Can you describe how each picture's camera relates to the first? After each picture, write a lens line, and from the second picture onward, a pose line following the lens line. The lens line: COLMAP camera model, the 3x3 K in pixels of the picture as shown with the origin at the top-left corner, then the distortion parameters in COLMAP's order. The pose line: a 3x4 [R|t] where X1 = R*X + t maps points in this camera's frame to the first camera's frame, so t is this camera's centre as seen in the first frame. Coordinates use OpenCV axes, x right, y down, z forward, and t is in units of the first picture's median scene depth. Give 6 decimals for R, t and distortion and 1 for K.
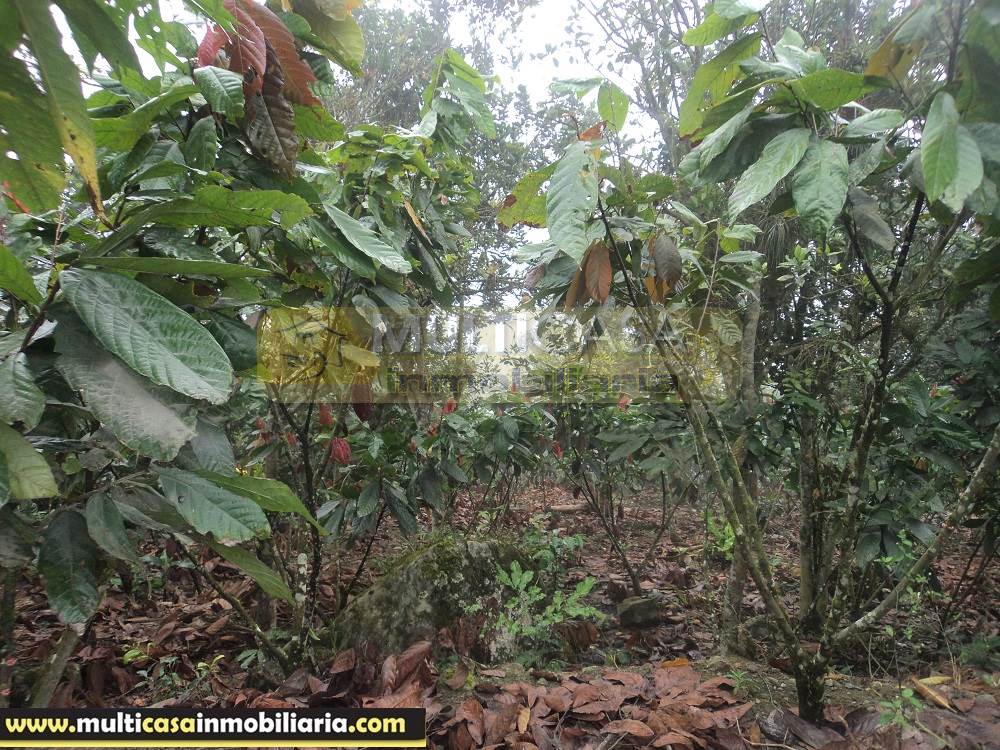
lens RADIAL K [[848.9, 0, 500.1], [0, 848.9, 373.9], [0, 0, 1]] dist [0.004472, -0.002066]
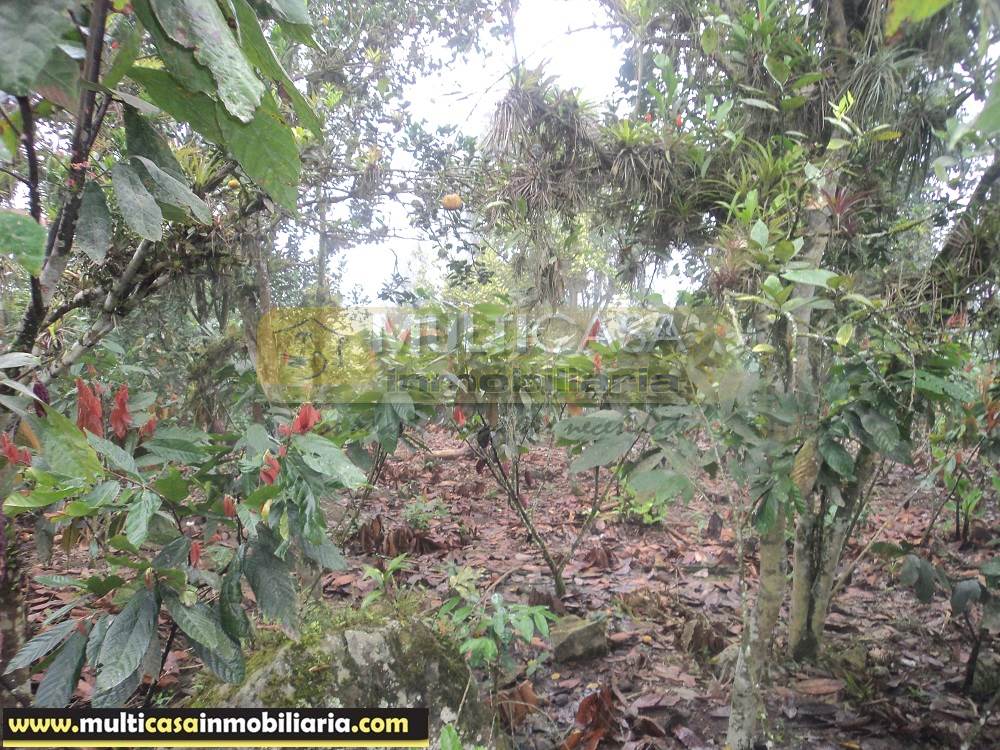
lens RADIAL K [[848.9, 0, 493.8], [0, 848.9, 407.5], [0, 0, 1]] dist [0.004472, -0.002066]
pose [[0.988669, -0.024796, 0.148051, -0.012147], [0.005224, 0.991349, 0.131151, -0.015420], [-0.150022, -0.128892, 0.980245, 0.256552]]
